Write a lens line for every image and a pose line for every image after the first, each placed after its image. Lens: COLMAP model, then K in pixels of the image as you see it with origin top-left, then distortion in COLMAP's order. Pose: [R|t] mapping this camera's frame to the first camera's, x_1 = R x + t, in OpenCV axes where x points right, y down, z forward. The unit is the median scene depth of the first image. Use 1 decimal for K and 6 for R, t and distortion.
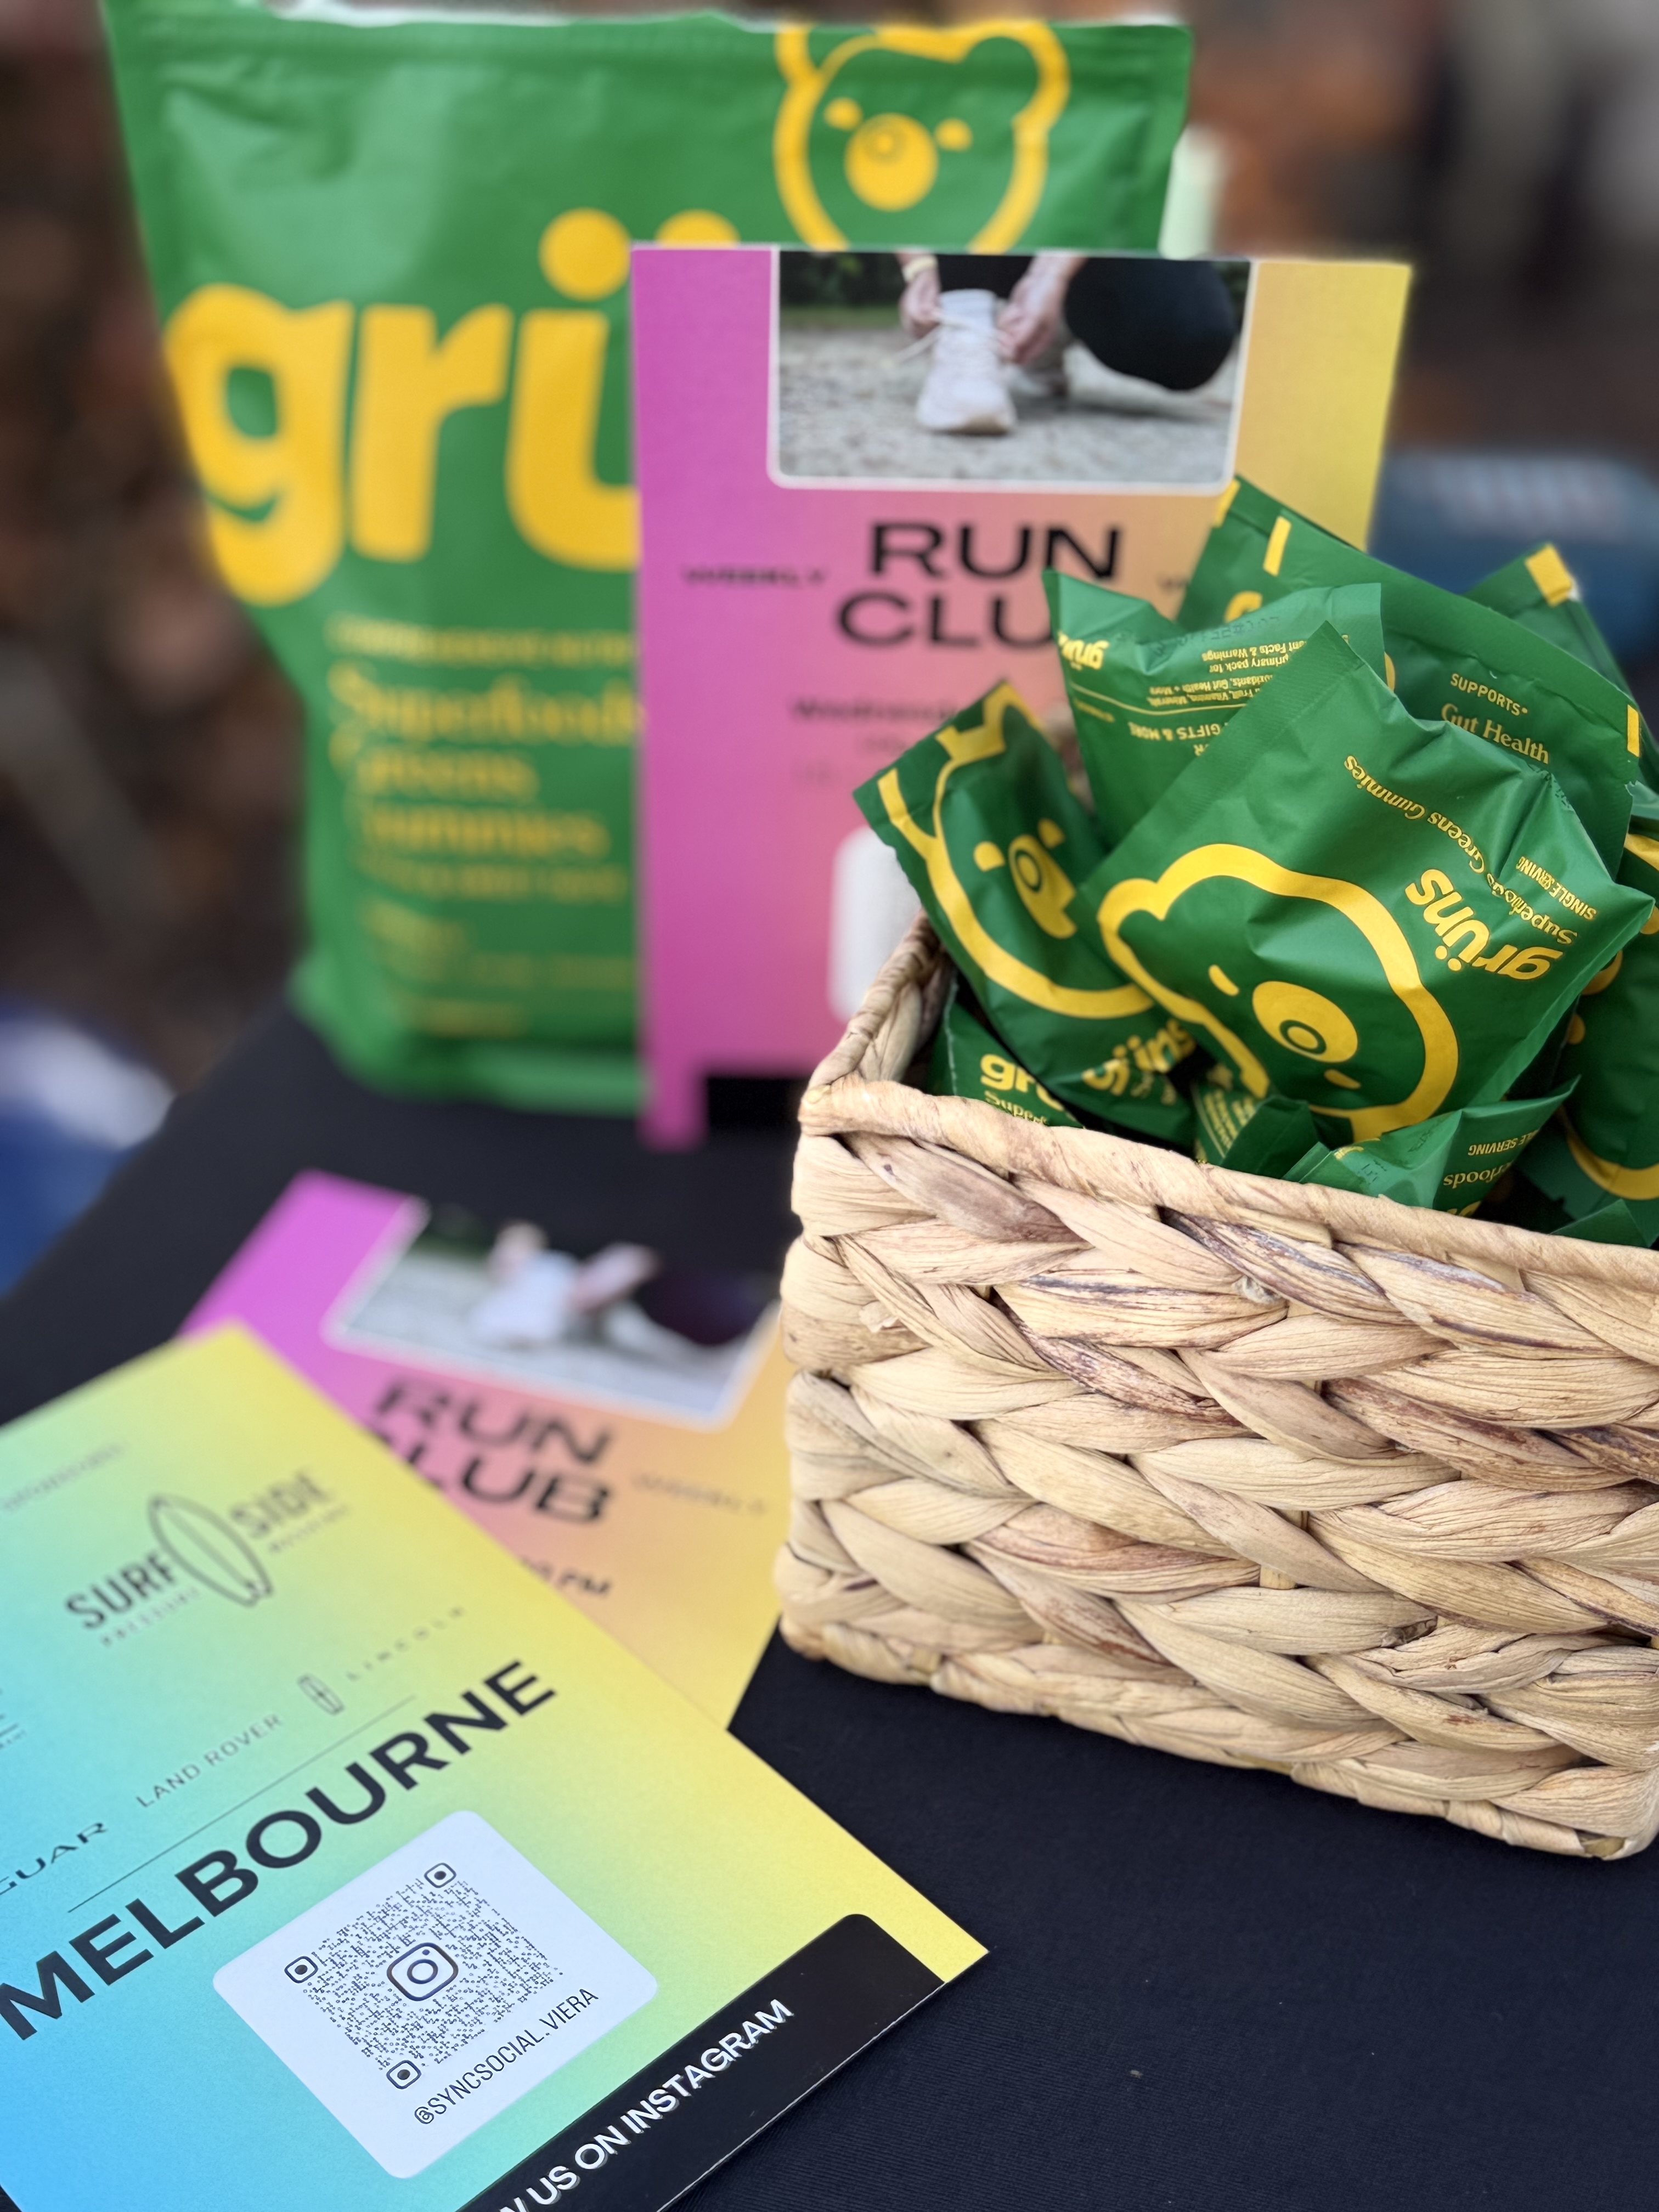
lens RADIAL K [[2991.9, 0, 849.4], [0, 2991.9, 1140.3], [0, 0, 1]] dist [0.213291, -0.575612]
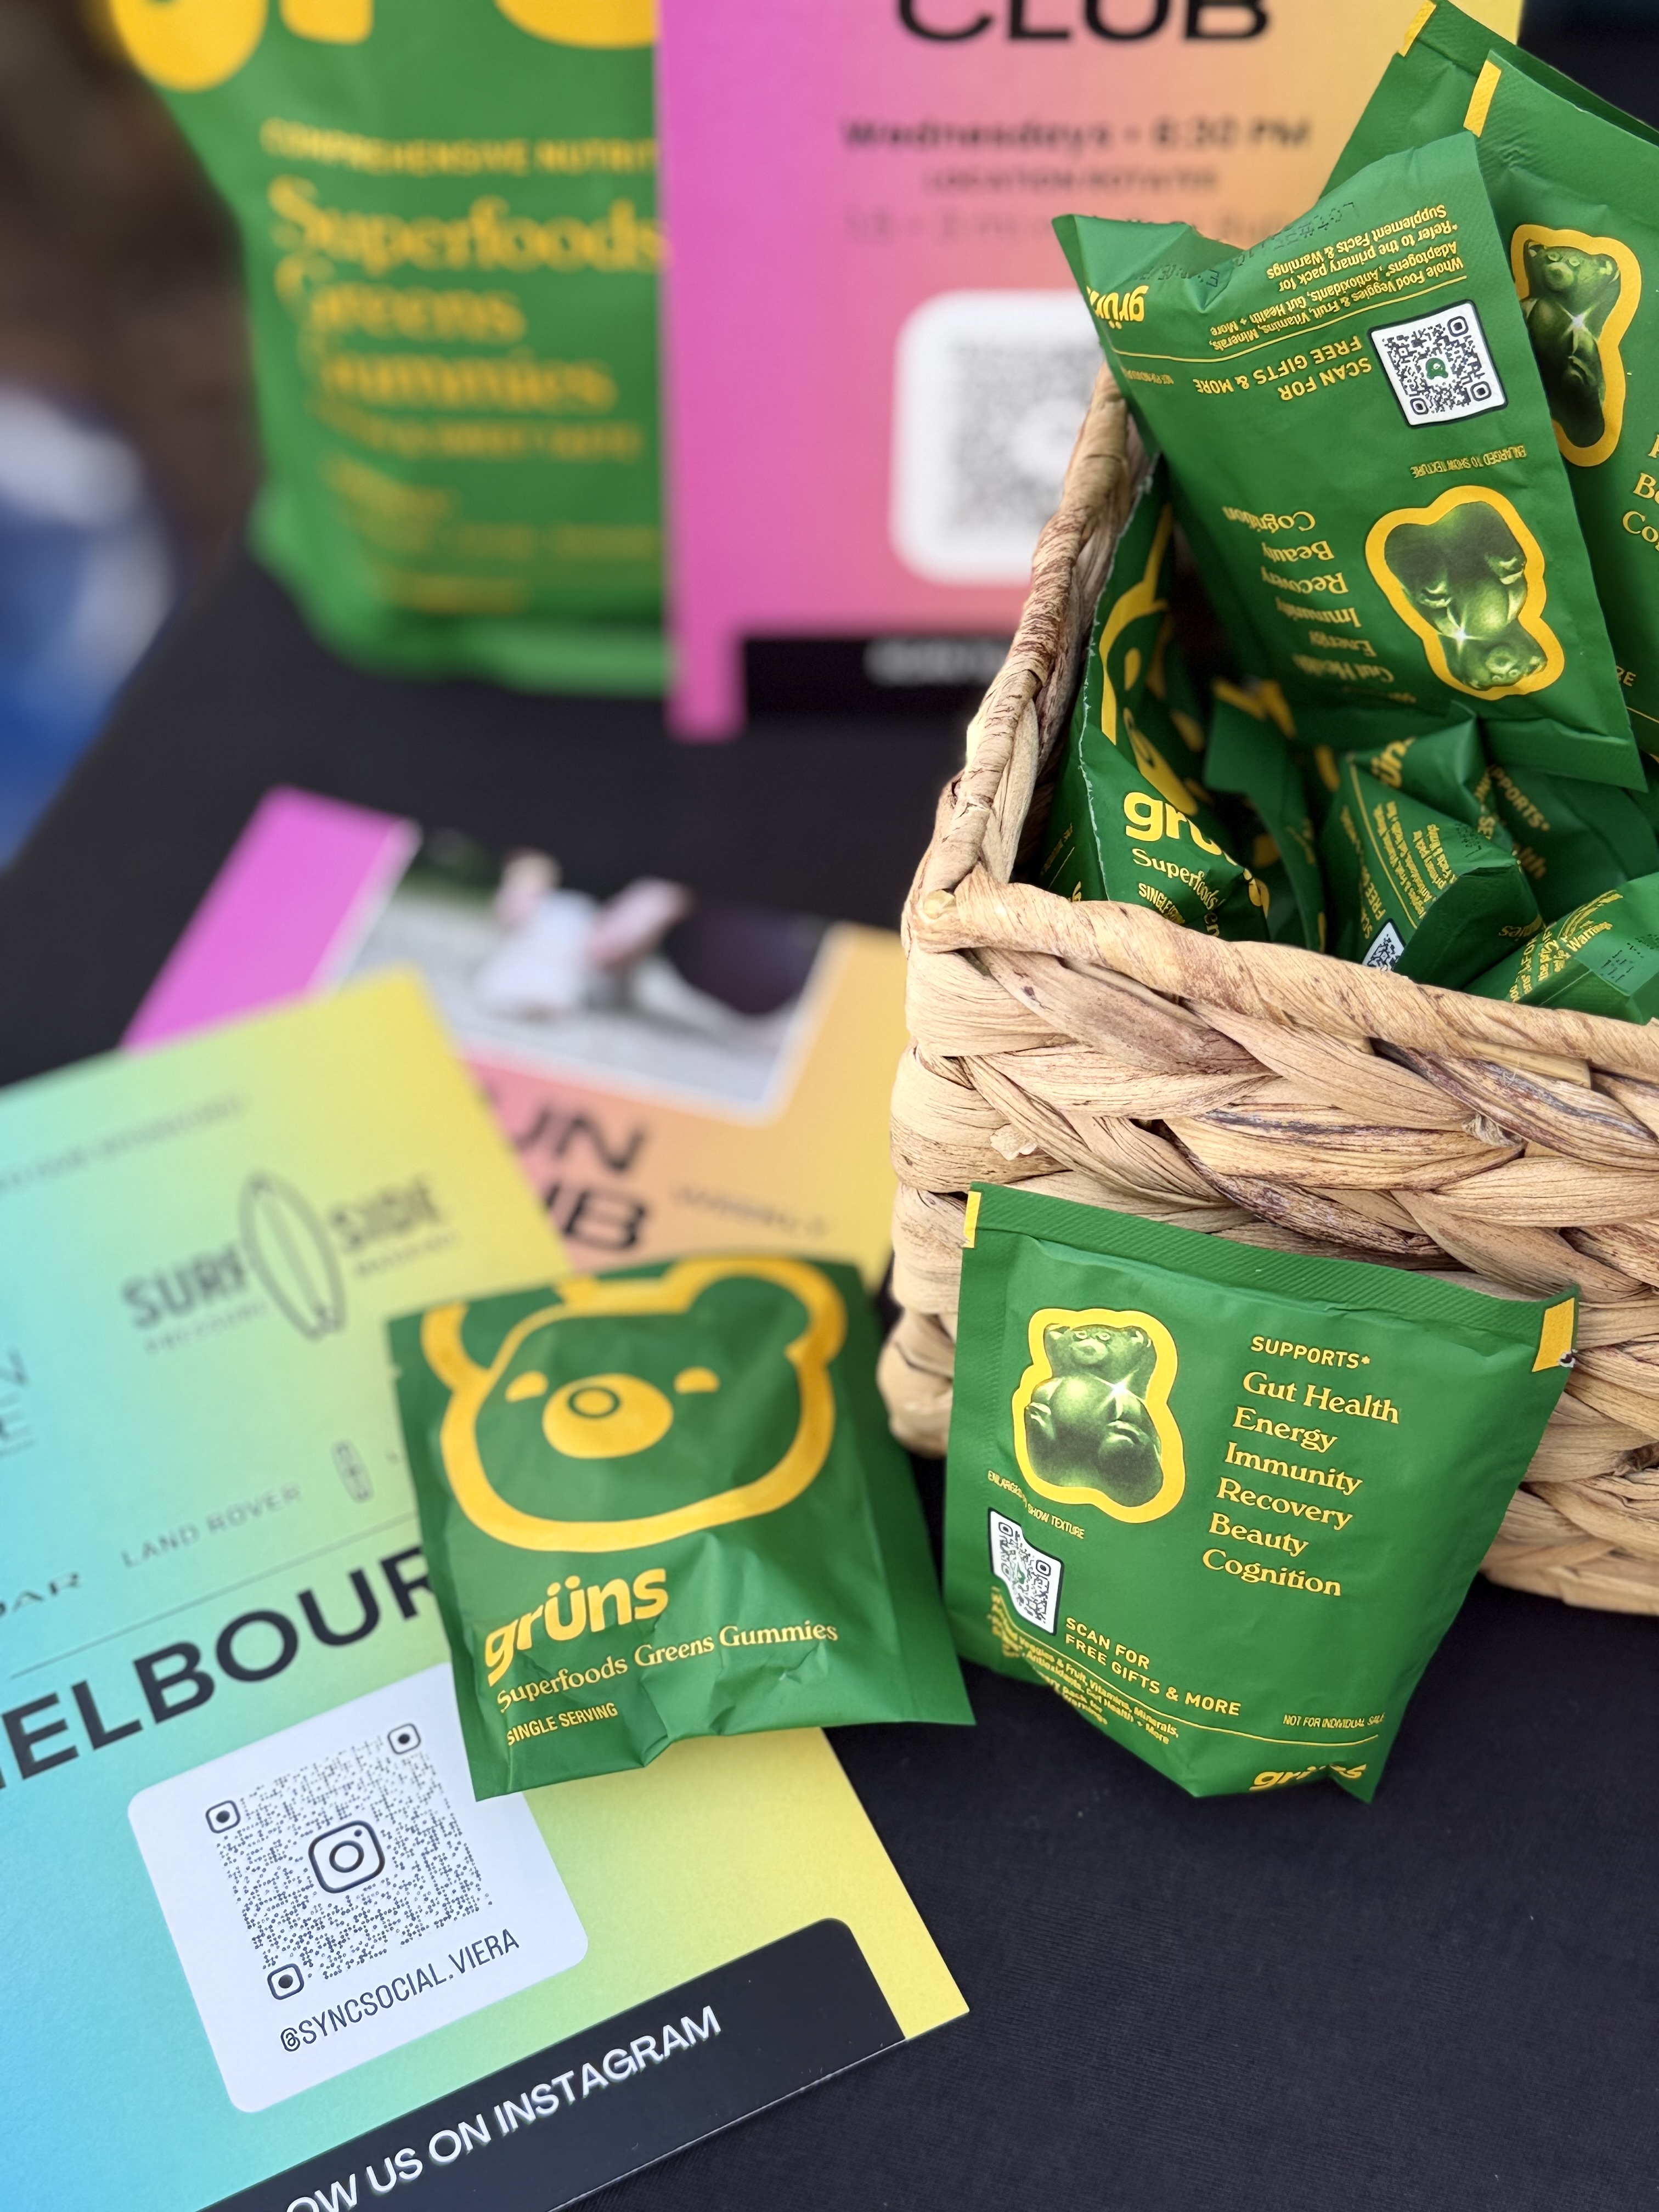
lens RADIAL K [[2999.7, 0, 830.1], [0, 2999.7, 1095.3], [0, 0, 1]] dist [0.166231, -0.204348]
pose [[0.998225, -0.056711, 0.018206, -0.055345], [0.049847, 0.962733, 0.265819, -0.176561], [-0.032602, -0.264439, 0.963851, 0.205024]]
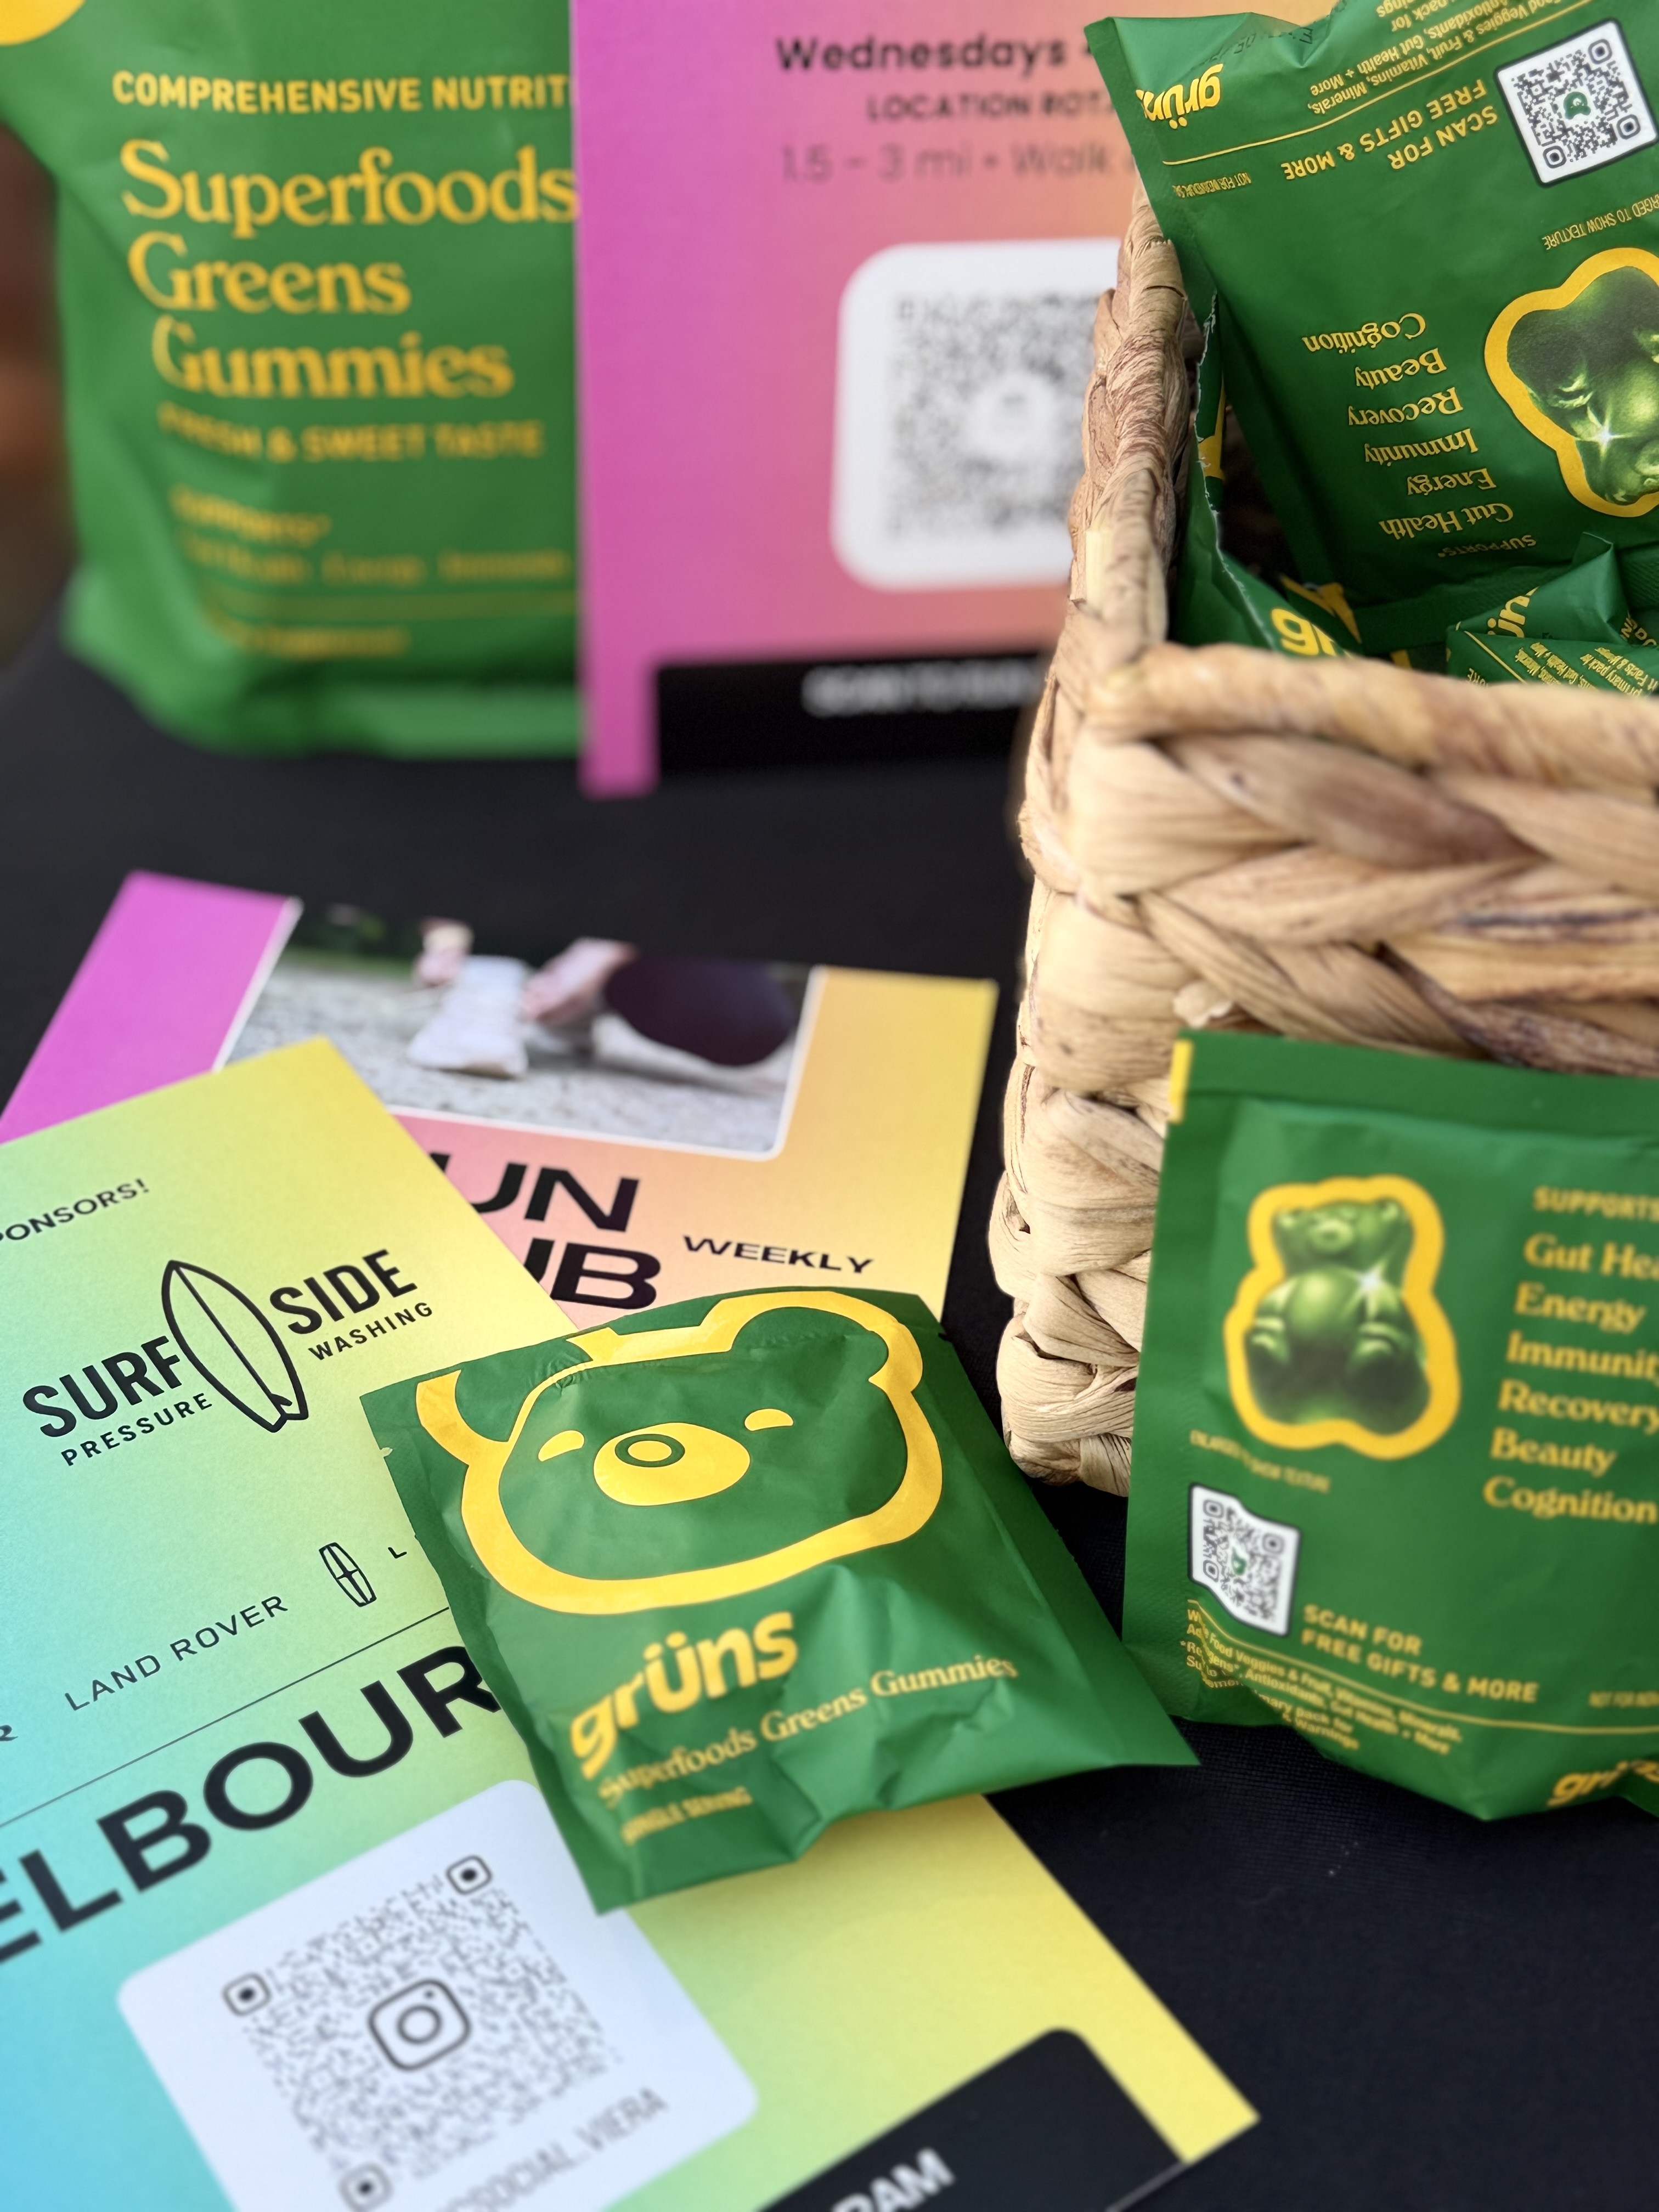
lens RADIAL K [[2983.4, 0, 830.0], [0, 2983.4, 1111.3], [0, 0, 1]] dist [0.201479, -0.503165]
pose [[0.976854, -0.122158, 0.175596, -0.195959], [0.104843, 0.988957, 0.104747, 0.002968], [-0.186453, -0.083912, 0.978874, 0.345243]]
